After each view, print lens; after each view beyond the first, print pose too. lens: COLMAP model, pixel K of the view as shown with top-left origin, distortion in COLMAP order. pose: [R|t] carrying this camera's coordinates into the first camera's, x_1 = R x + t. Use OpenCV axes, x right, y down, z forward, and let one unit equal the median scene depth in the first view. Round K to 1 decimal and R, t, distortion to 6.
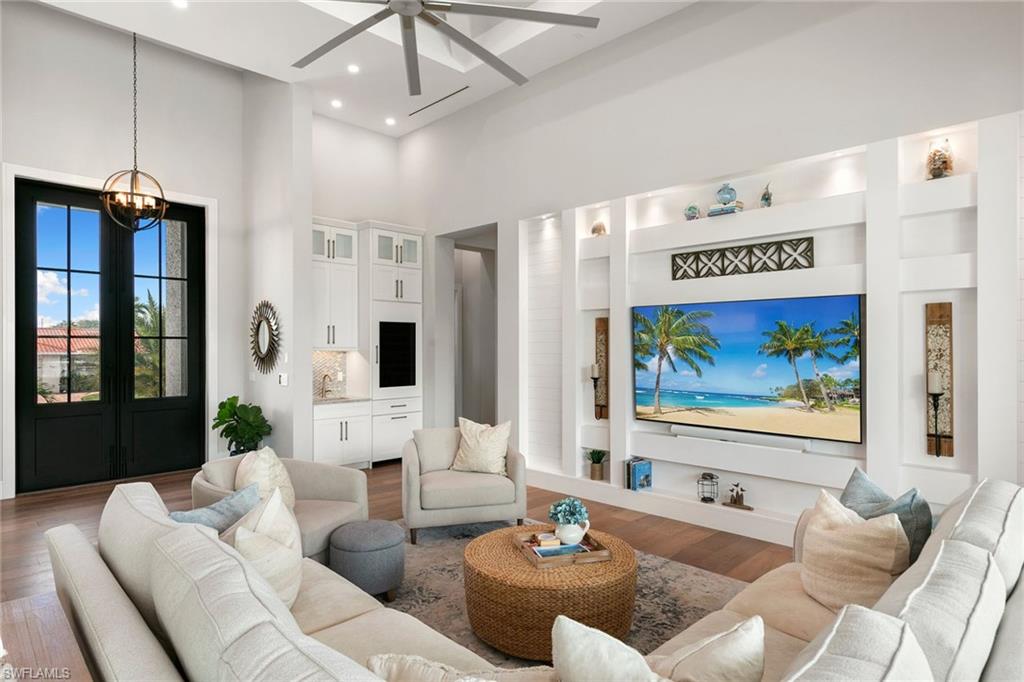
lens RADIAL K [[573.5, 0, 512.0], [0, 573.5, 341.0], [0, 0, 1]] dist [0.014130, -0.000735]
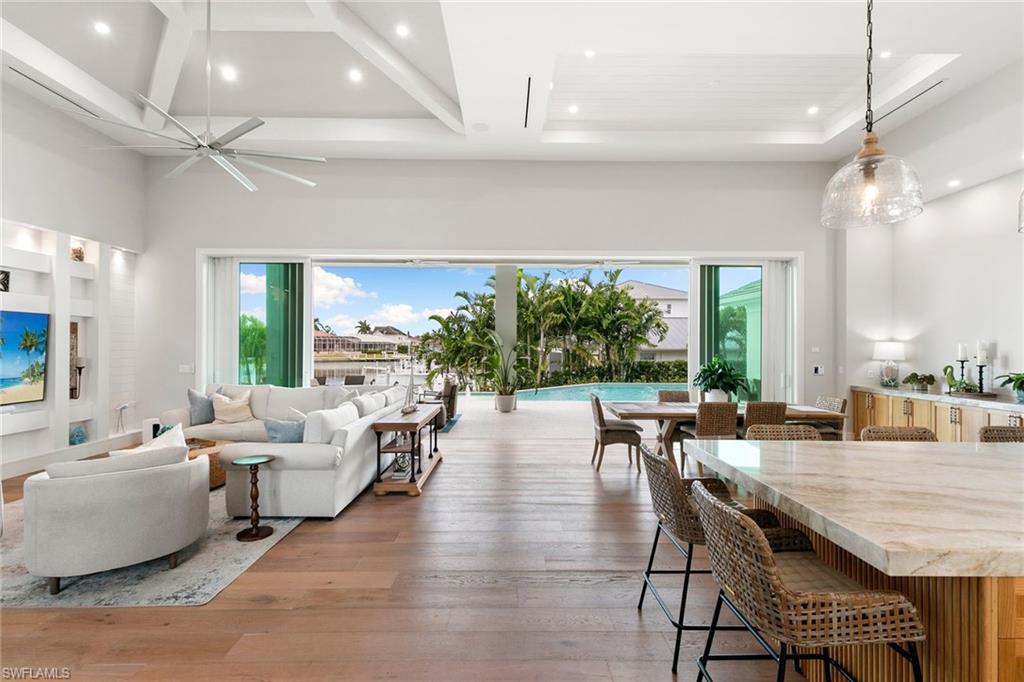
lens RADIAL K [[459.9, 0, 515.3], [0, 459.9, 345.2], [0, 0, 1]] dist [0.002308, 0.000018]
pose [[-0.717592, -0.000616, 0.696463, -1.085348], [-0.007186, 0.999953, -0.006520, 0.009485], [-0.696426, -0.009683, -0.717563, 0.795748]]
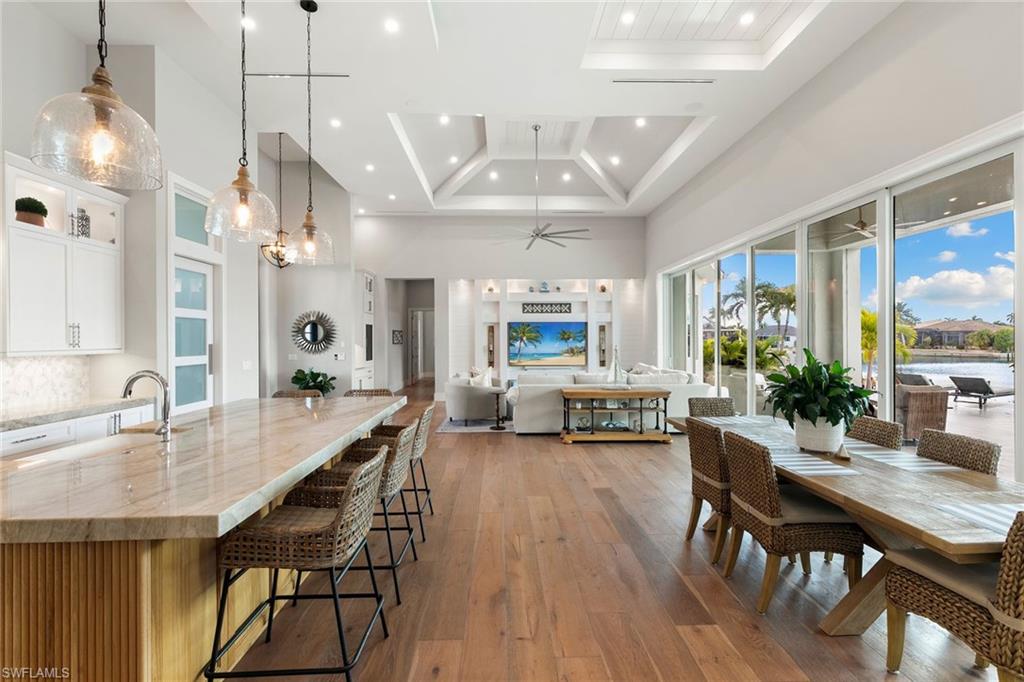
lens RADIAL K [[456.6, 0, 512.7], [0, 456.6, 341.4], [0, 0, 1]] dist [0.002991, 0.000111]
pose [[0.686869, -0.005915, 0.726757, -1.322852], [-0.001785, 0.999950, 0.009826, 0.007094], [-0.726779, -0.008047, 0.686824, -0.443247]]
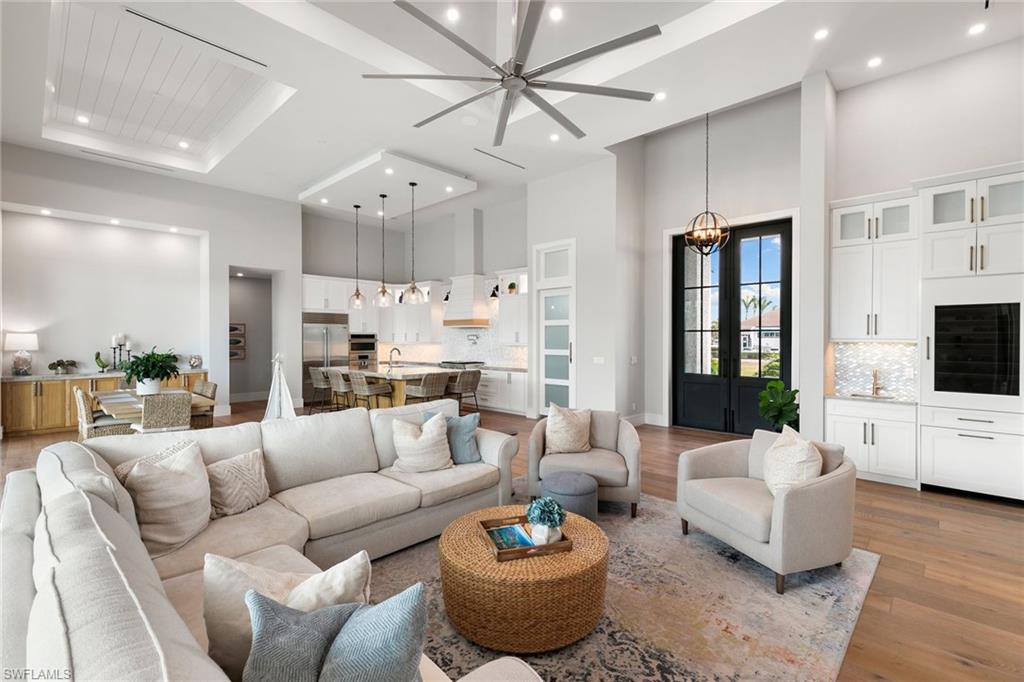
lens RADIAL K [[460.3, 0, 510.3], [0, 460.3, 336.6], [0, 0, 1]] dist [0.005471, -0.000219]
pose [[0.021297, -0.000592, -0.999773, 0.526236], [0.007593, 0.999971, -0.000430, 0.005346], [0.999744, -0.007582, 0.021301, 0.569508]]
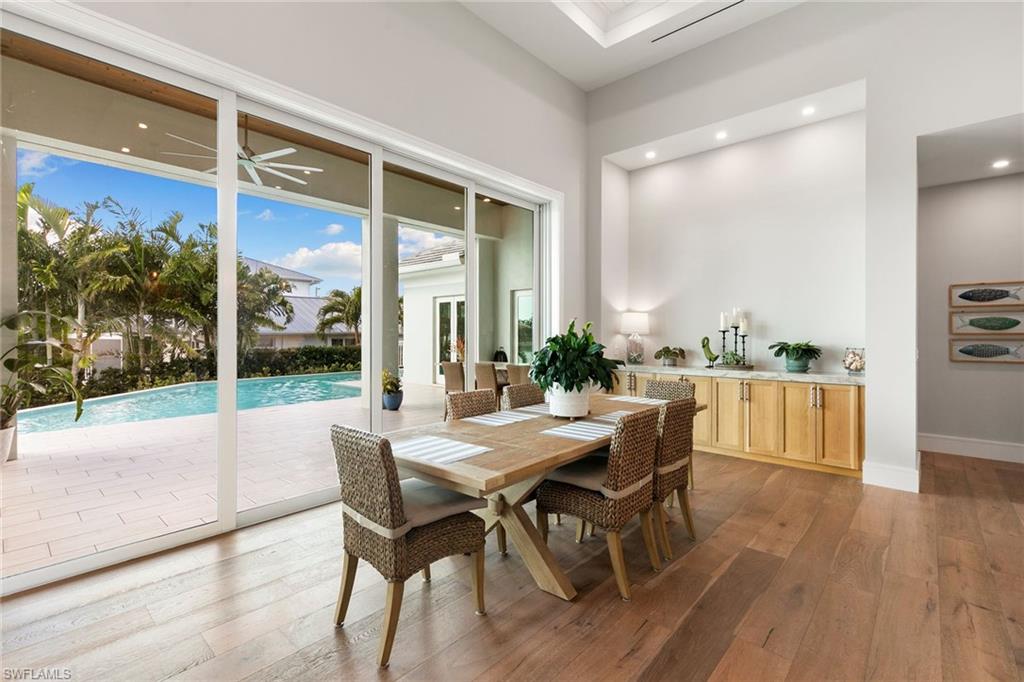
lens RADIAL K [[460.3, 0, 510.3], [0, 460.3, 336.6], [0, 0, 1]] dist [0.005471, -0.000219]
pose [[-0.998847, 0.001614, -0.047987, -0.560856], [0.001742, 0.999995, -0.002630, 0.046270], [0.047983, -0.002711, -0.998844, 0.248229]]
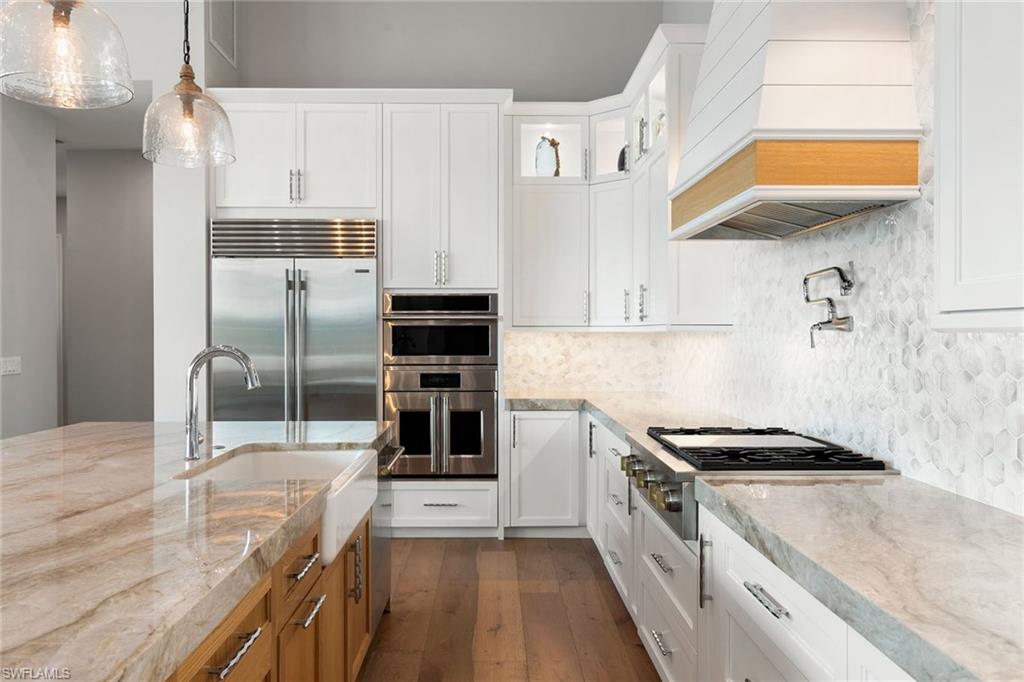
lens RADIAL K [[763.7, 0, 512.0], [0, 763.7, 341.0], [0, 0, 1]] dist [-0.004717, -0.000691]
pose [[-0.689446, 0.008950, -0.724281, -1.012249], [0.005064, 0.999959, 0.007537, 0.039200], [0.724319, 0.001528, -0.689463, 0.650450]]
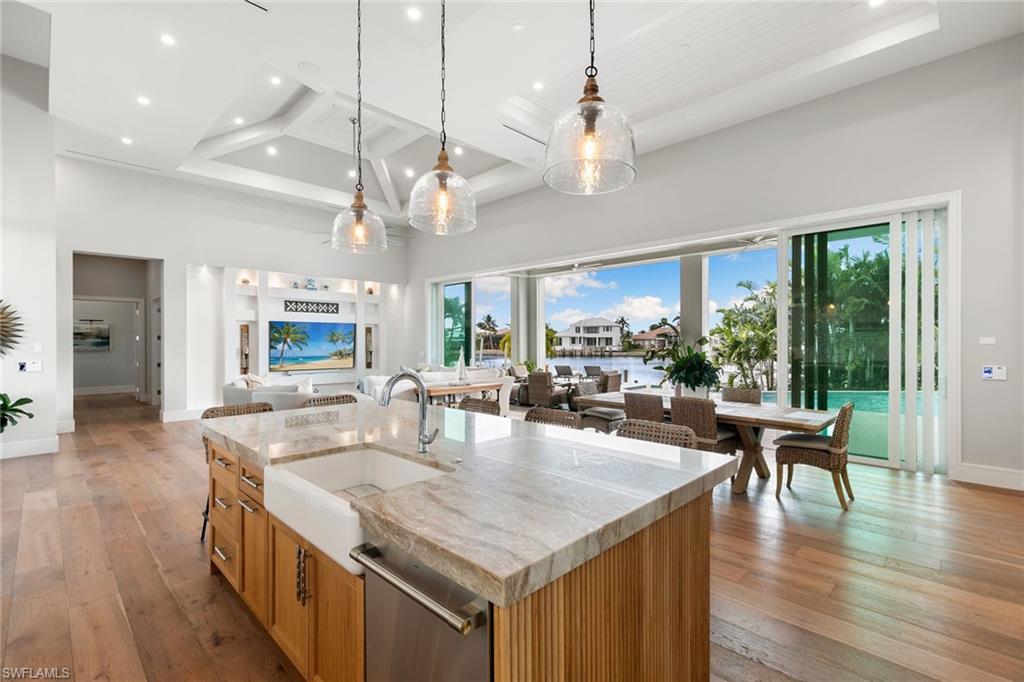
lens RADIAL K [[456.6, 0, 512.7], [0, 456.6, 341.4], [0, 0, 1]] dist [0.002991, 0.000111]
pose [[-0.009361, -0.000237, 0.999956, -1.639082], [-0.006912, 0.999976, 0.000172, 0.013123], [-0.999932, -0.006910, -0.009362, 0.072381]]
